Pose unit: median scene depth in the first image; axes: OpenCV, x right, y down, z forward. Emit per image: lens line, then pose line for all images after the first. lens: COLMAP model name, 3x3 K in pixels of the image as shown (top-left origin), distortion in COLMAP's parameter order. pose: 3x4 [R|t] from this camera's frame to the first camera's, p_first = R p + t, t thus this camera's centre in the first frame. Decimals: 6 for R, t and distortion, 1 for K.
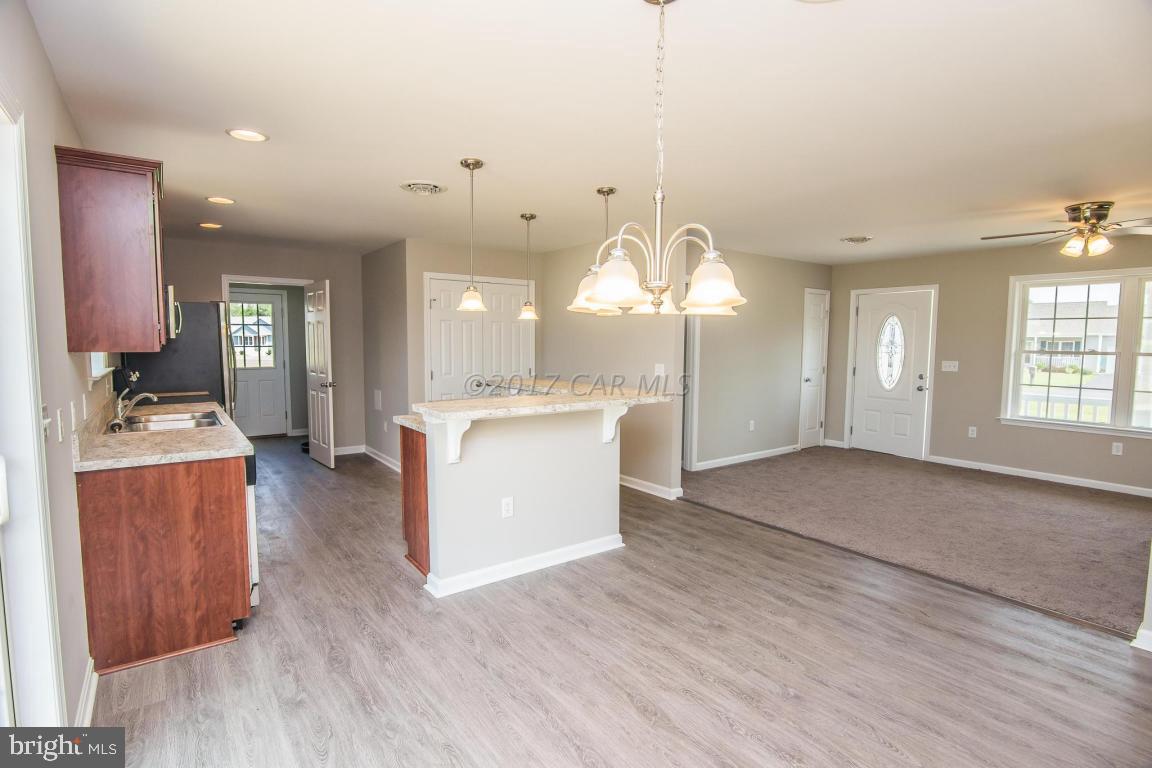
lens RADIAL K [[560.1, 0, 575.1], [0, 560.1, 385.4], [0, 0, 1]] dist [-0.018445, -0.000702]
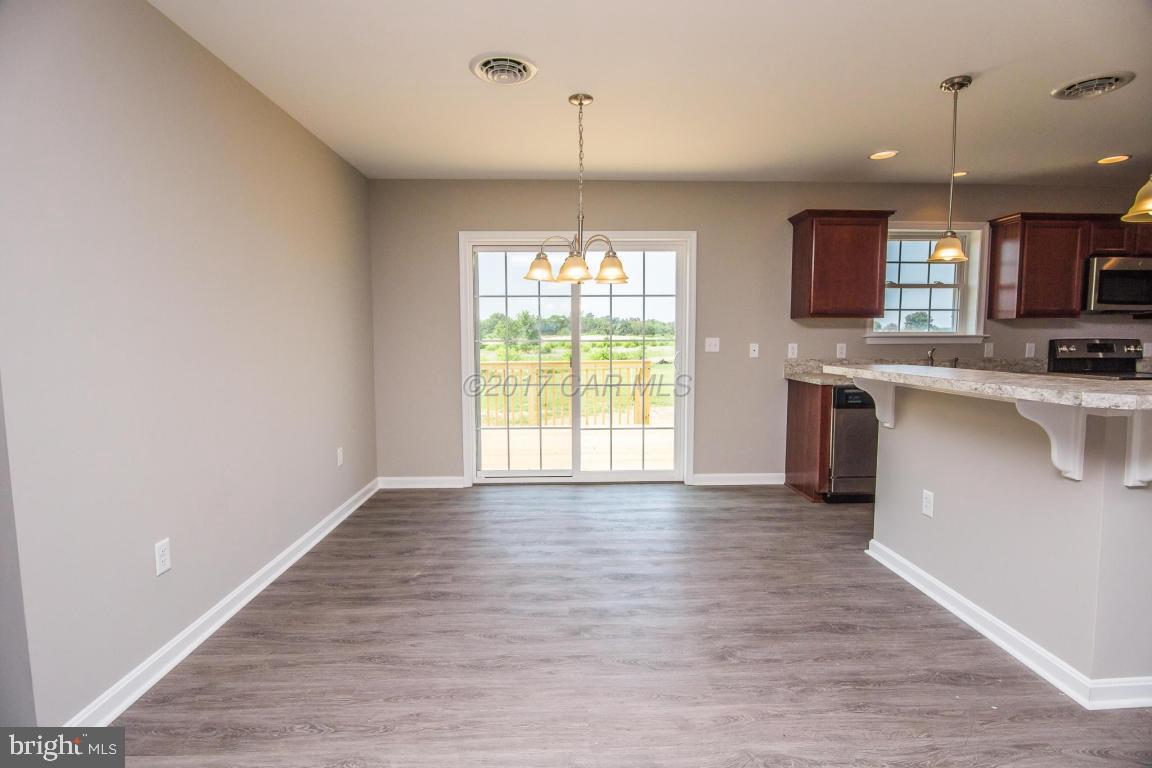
lens RADIAL K [[560.1, 0, 575.1], [0, 560.1, 385.4], [0, 0, 1]] dist [-0.018445, -0.000702]
pose [[-0.569185, 0.066924, -0.819481, 0.812687], [-0.066721, 0.989635, 0.127163, -0.016873], [0.819498, 0.127056, -0.558821, 1.010630]]
